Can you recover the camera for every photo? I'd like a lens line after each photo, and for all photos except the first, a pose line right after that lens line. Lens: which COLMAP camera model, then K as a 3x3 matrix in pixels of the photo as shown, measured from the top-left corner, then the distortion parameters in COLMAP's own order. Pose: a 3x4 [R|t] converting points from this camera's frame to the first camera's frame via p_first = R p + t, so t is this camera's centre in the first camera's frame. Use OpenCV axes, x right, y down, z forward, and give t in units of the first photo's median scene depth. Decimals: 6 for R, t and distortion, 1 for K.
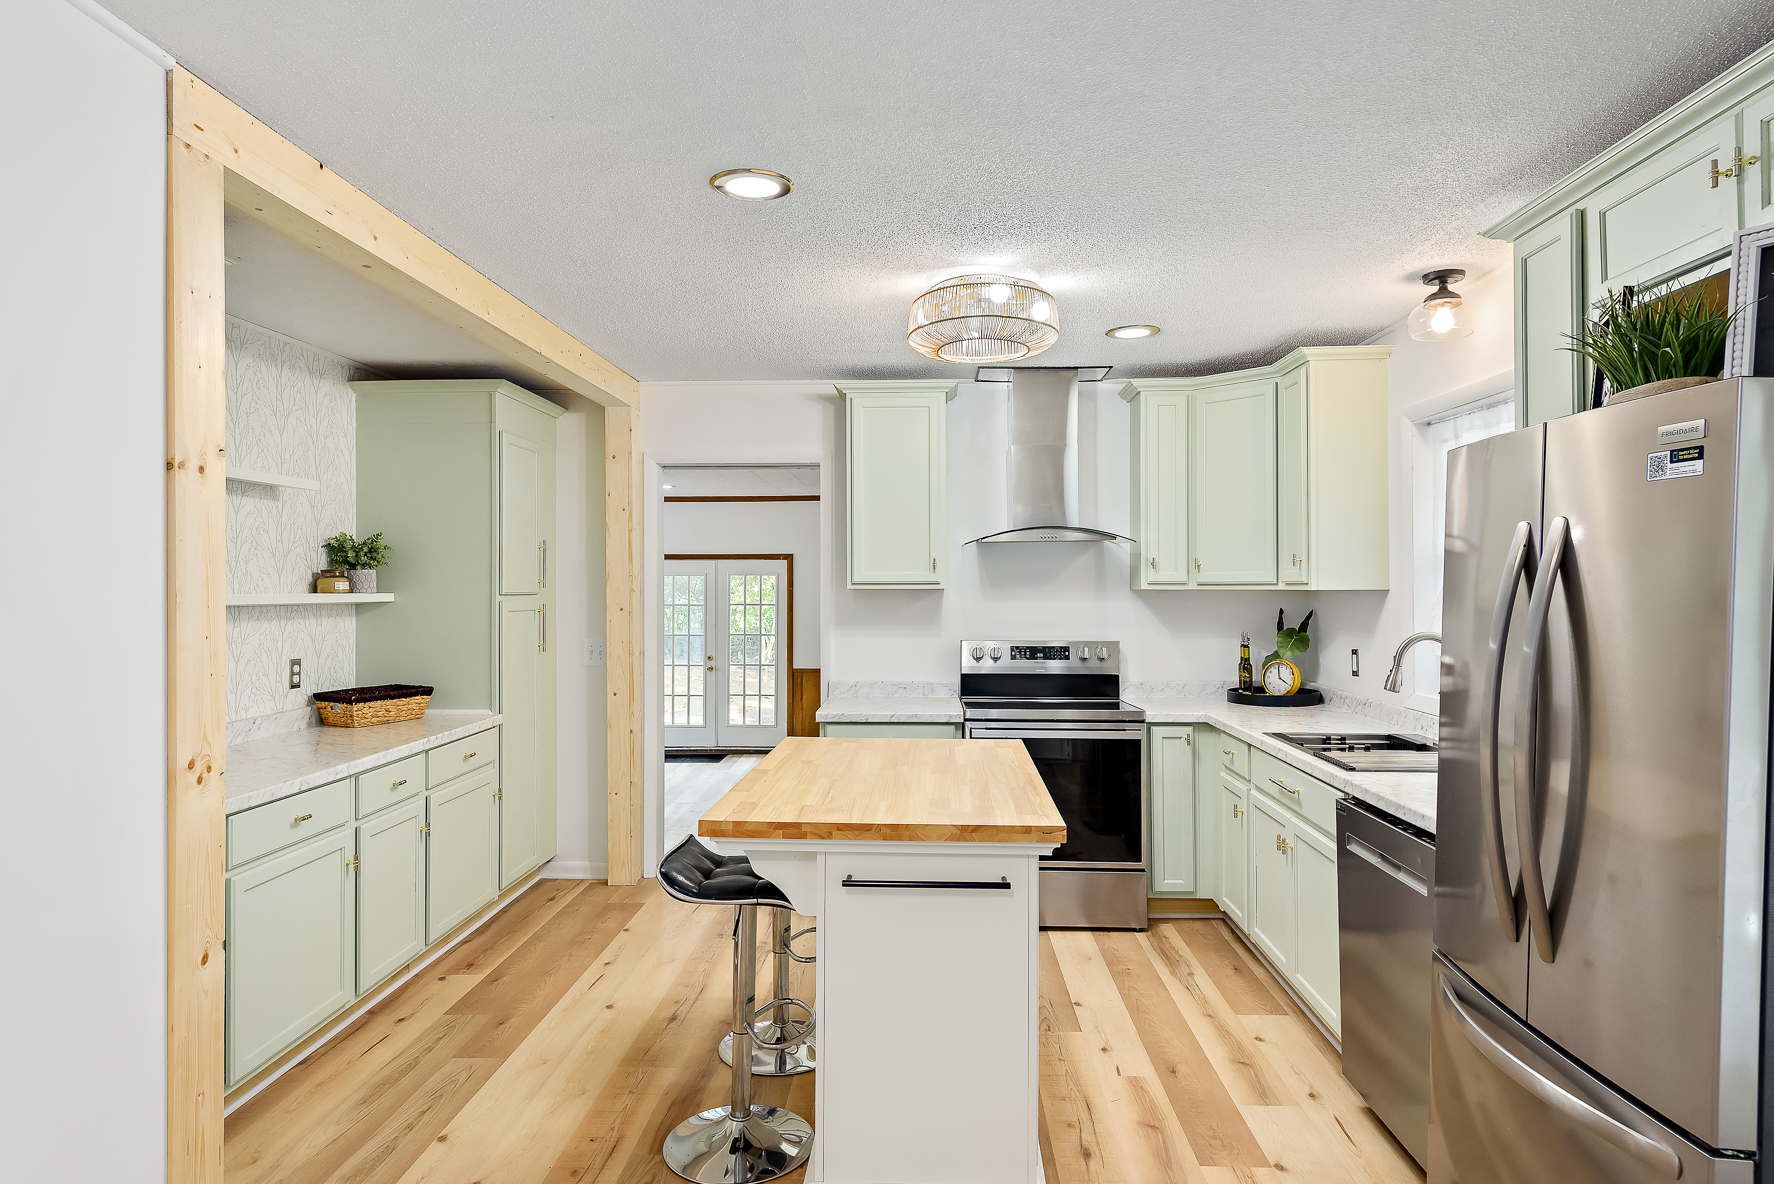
lens RADIAL K [[1026.4, 0, 898.3], [0, 1026.4, 581.2], [0, 0, 1]] dist [0.018854, -0.010118]
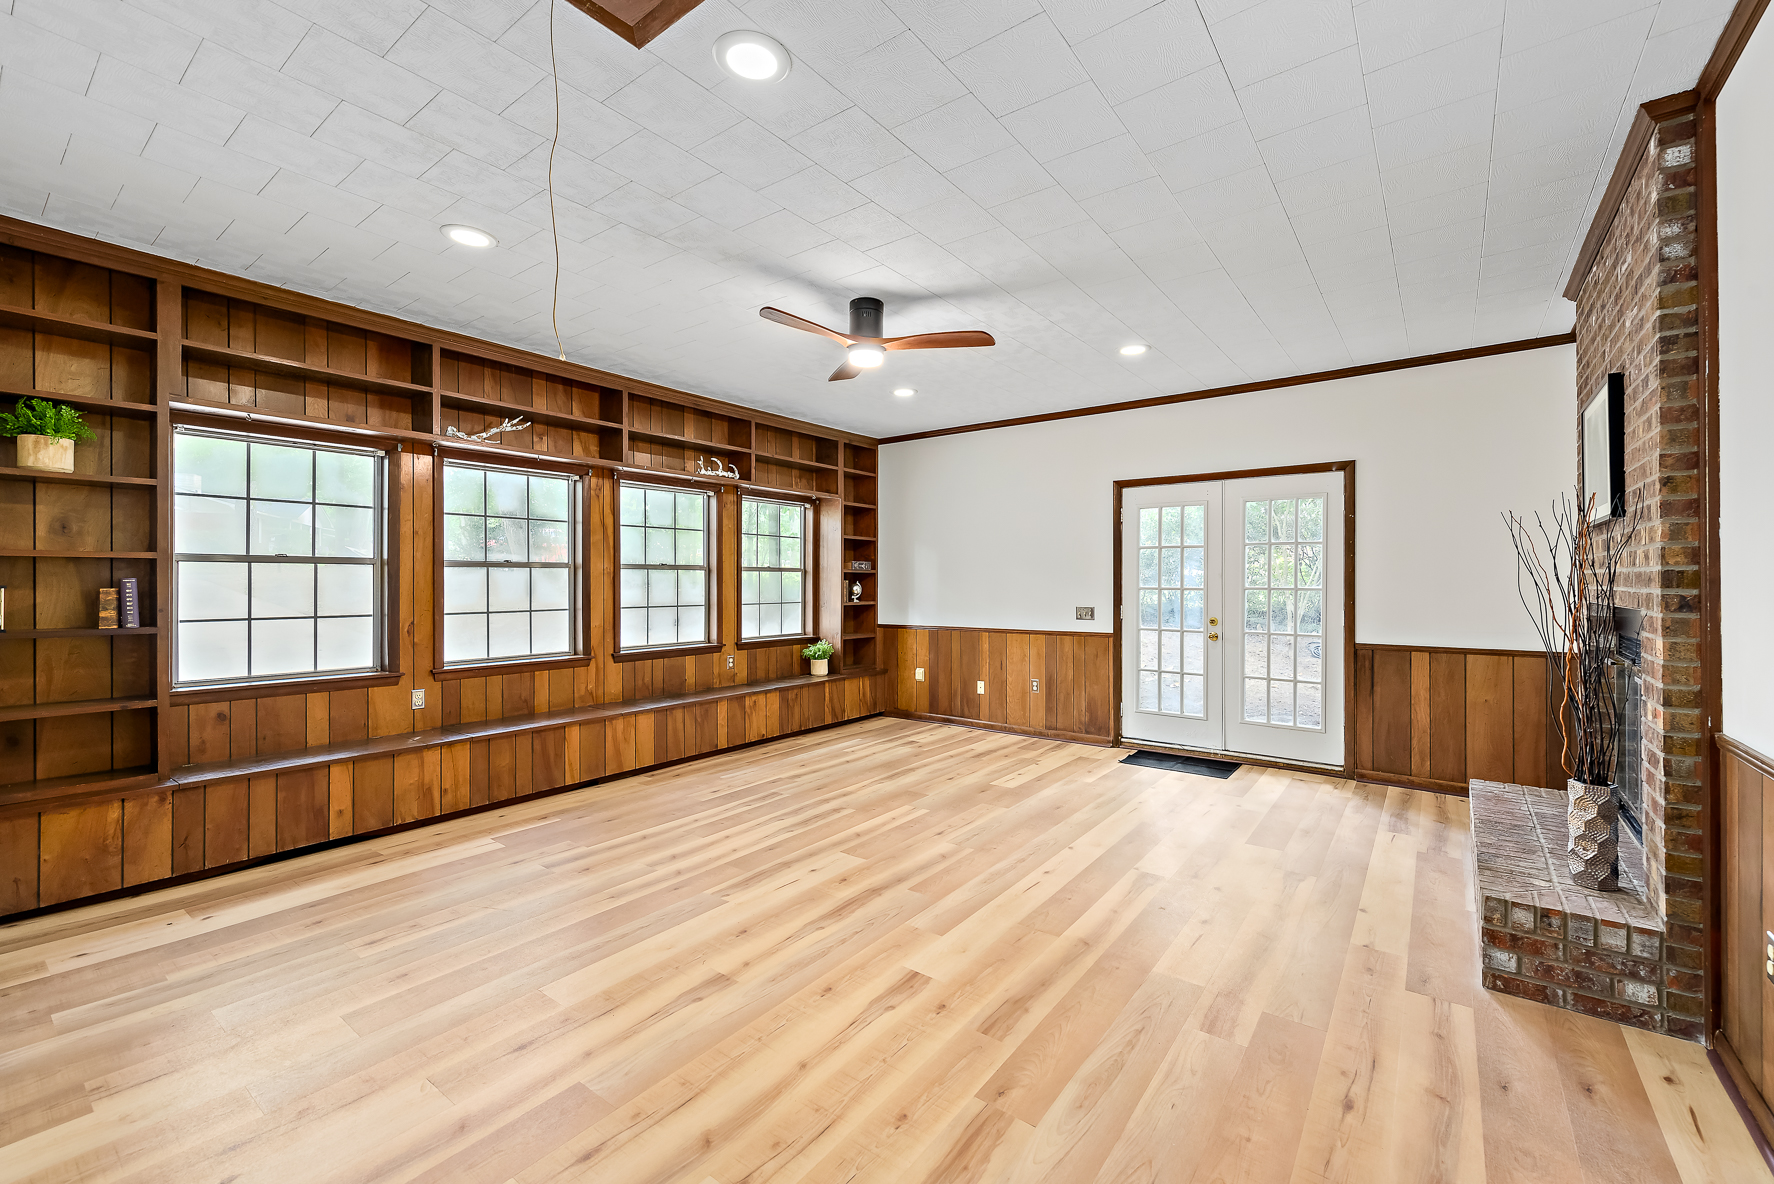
lens RADIAL K [[729.3, 0, 893.2], [0, 729.3, 580.7], [0, 0, 1]] dist [0.008063, -0.002993]
pose [[0.814771, 0.000784, -0.579783, -0.167004], [0.003275, 0.999977, 0.005954, 0.098652], [0.579774, -0.006750, 0.814749, 1.072318]]
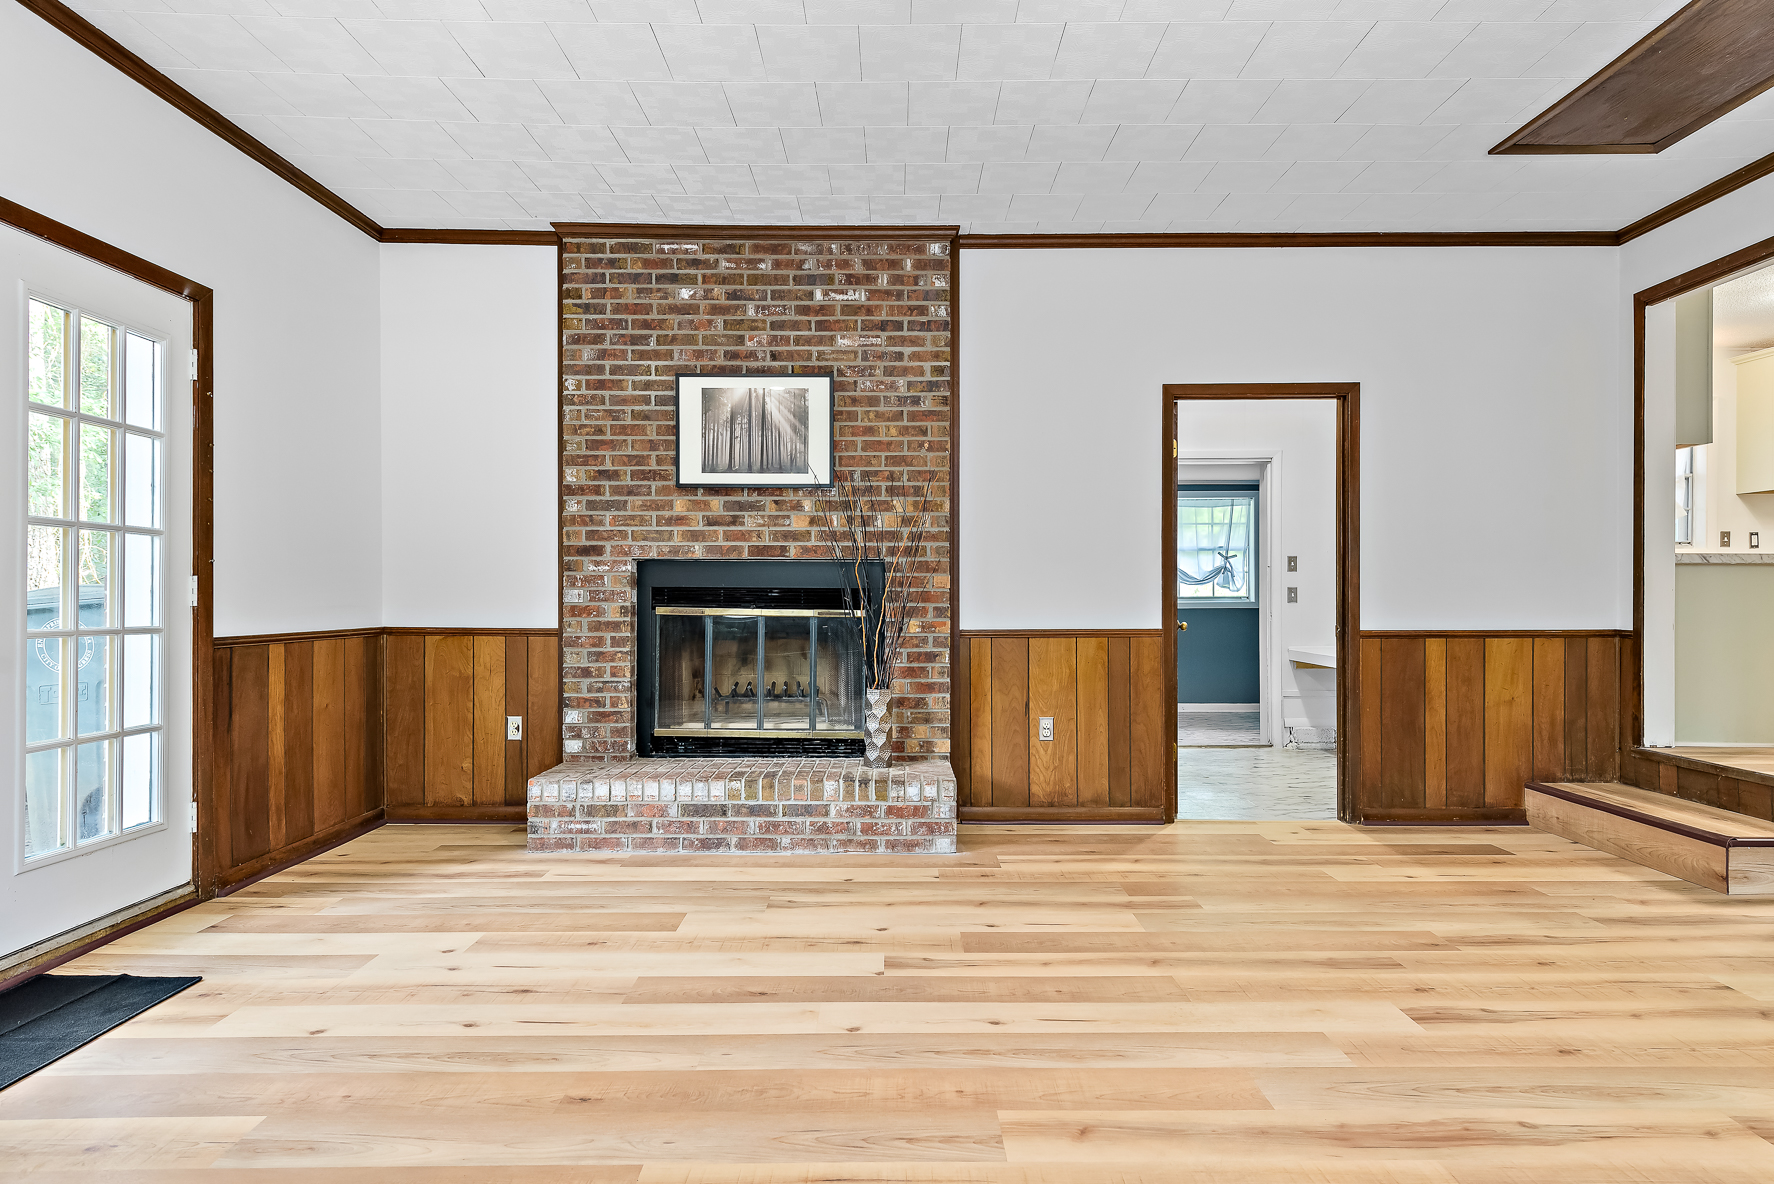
lens RADIAL K [[958.2, 0, 890.3], [0, 958.2, 597.5], [0, 0, 1]] dist [0.012006, -0.004004]
pose [[-0.034147, 0.000432, 0.999417, -0.945260], [-0.007179, 0.999974, -0.000678, 0.160323], [-0.999391, -0.007198, -0.034143, 1.792106]]
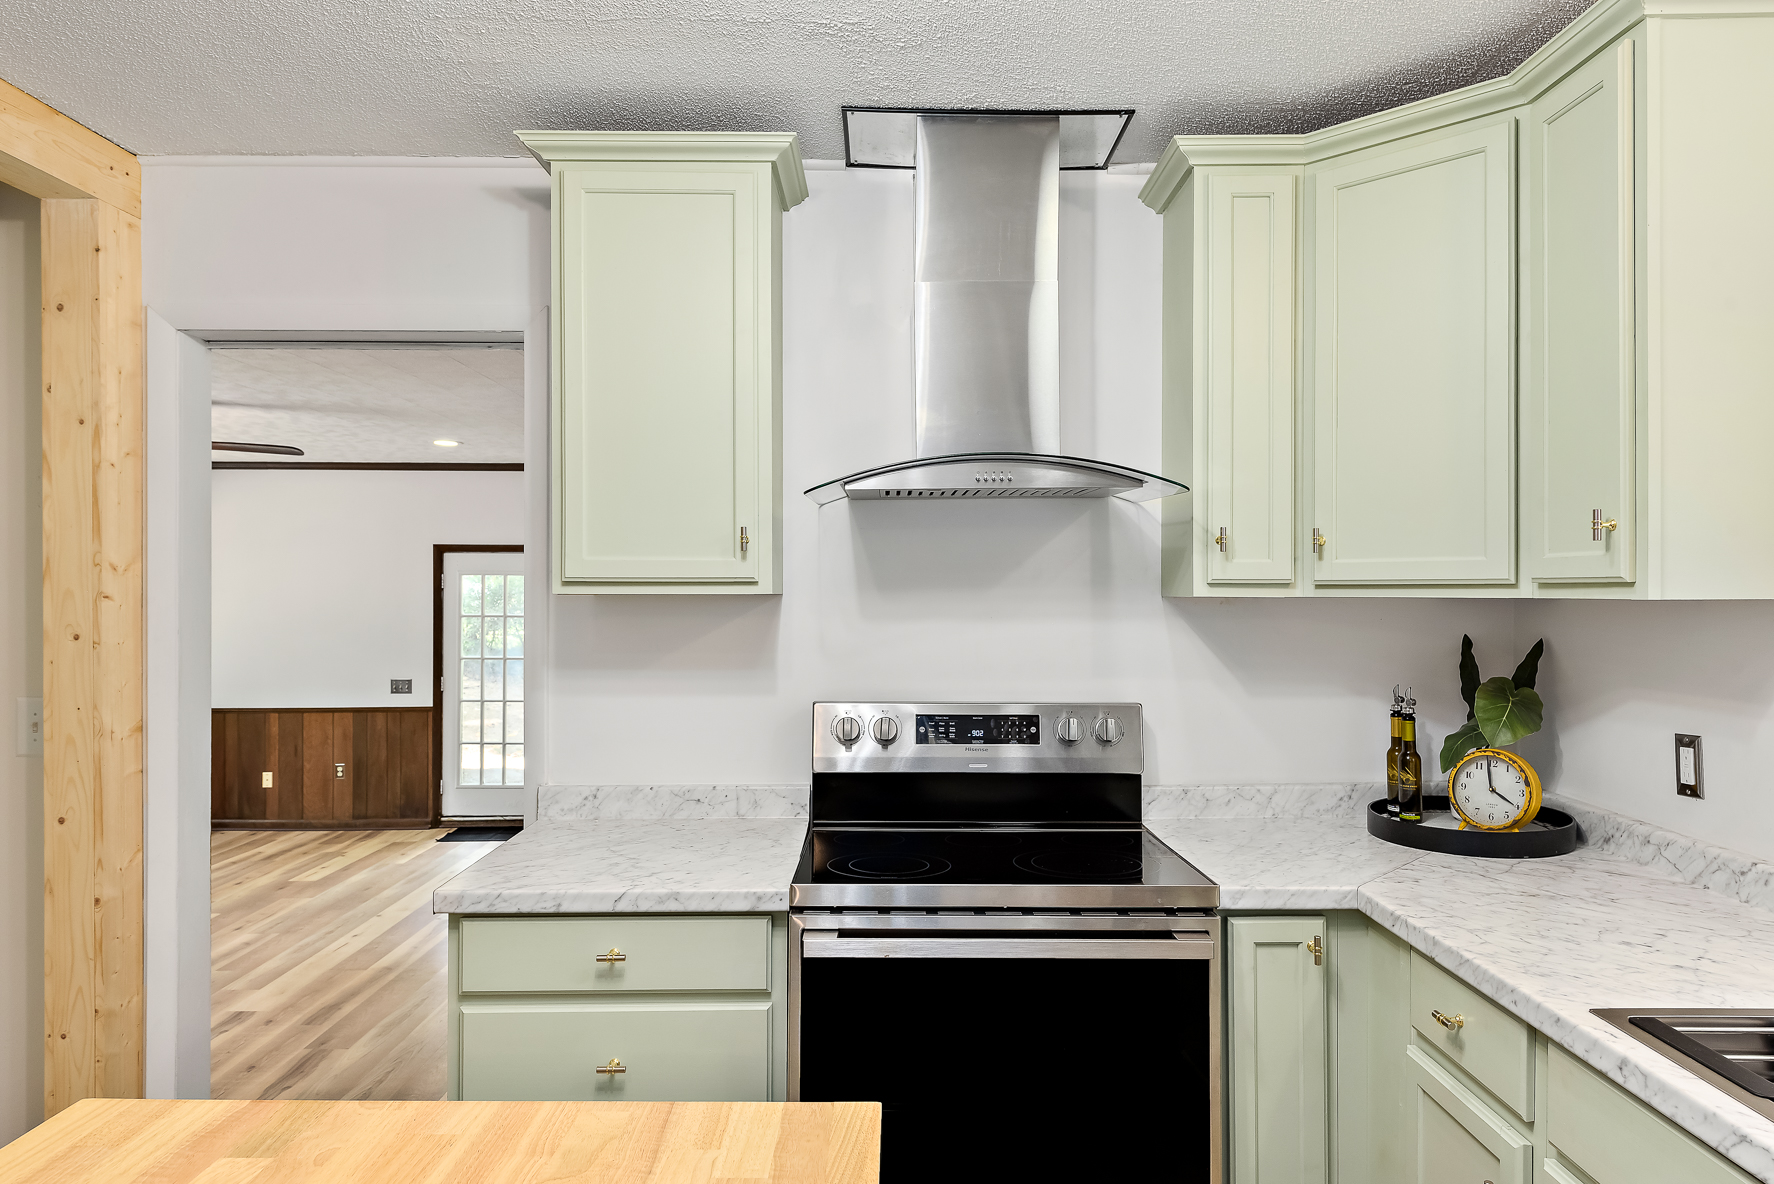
lens RADIAL K [[1123.8, 0, 898.6], [0, 1123.8, 586.6], [0, 0, 1]] dist [0.008314, -0.000790]
pose [[0.999151, 0.002438, 0.041116, 0.081354], [-0.002484, 0.999996, 0.001068, 0.003205], [-0.041113, -0.001170, 0.999154, 0.489393]]
